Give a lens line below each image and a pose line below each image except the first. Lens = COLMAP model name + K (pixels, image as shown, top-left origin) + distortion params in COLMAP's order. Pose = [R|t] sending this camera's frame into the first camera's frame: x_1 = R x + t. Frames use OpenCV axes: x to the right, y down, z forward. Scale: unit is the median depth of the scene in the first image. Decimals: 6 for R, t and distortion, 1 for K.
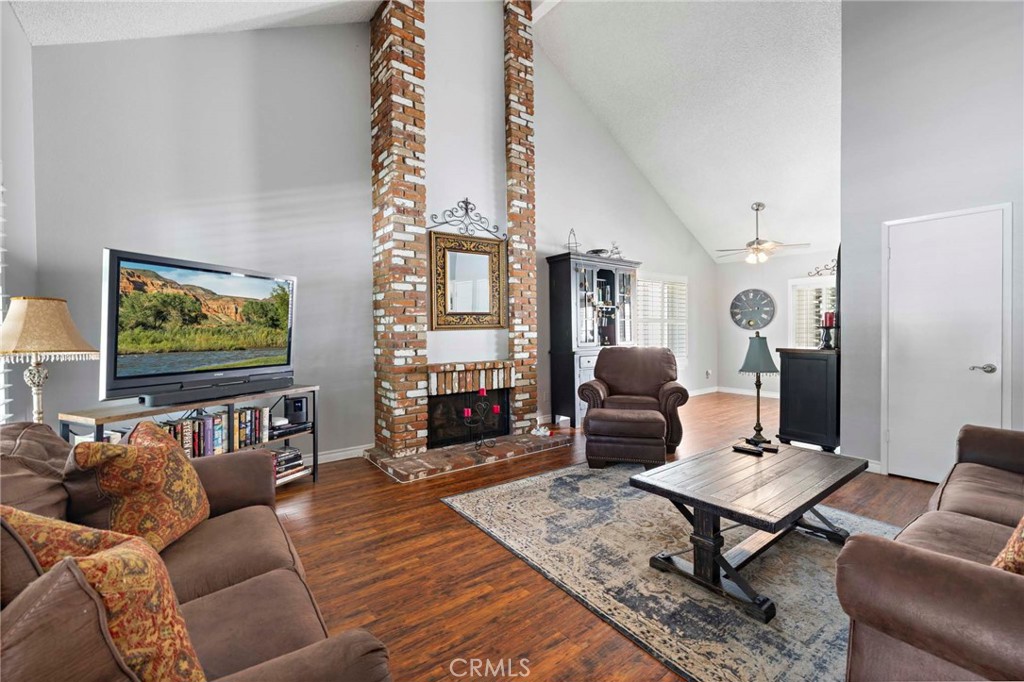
lens RADIAL K [[430.1, 0, 510.1], [0, 430.1, 337.8], [0, 0, 1]] dist [-0.000748, 0.000186]
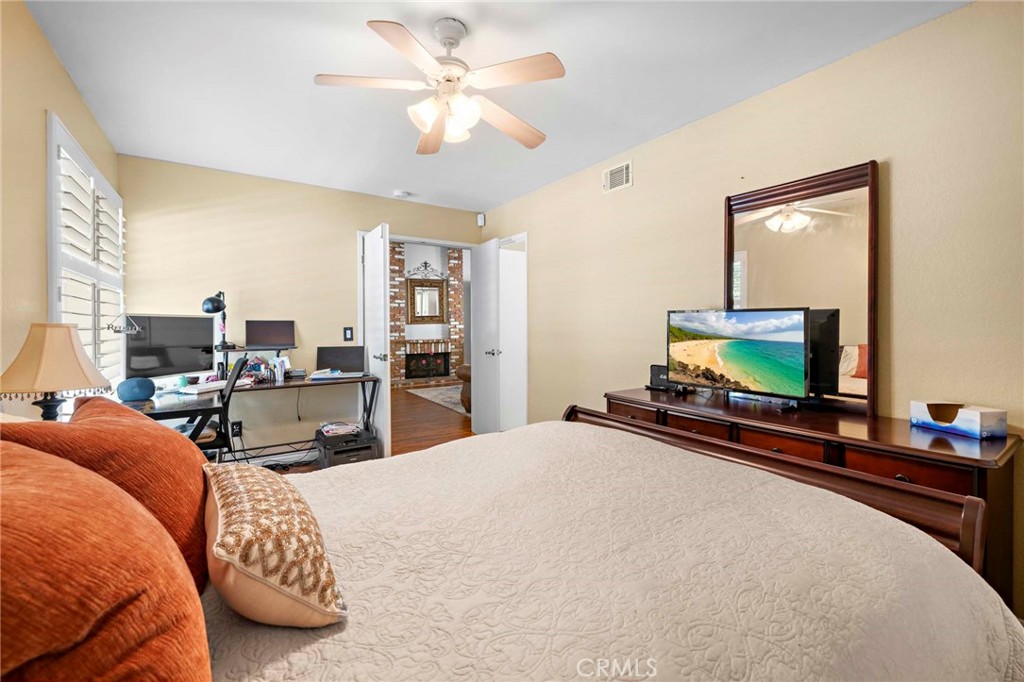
lens RADIAL K [[430.1, 0, 513.6], [0, 430.1, 330.5], [0, 0, 1]] dist [-0.000748, 0.000186]
pose [[0.999171, 0.002920, -0.040604, 0.417446], [-0.002855, 0.999995, 0.001659, 0.008465], [0.040608, -0.001542, 0.999174, -1.090460]]
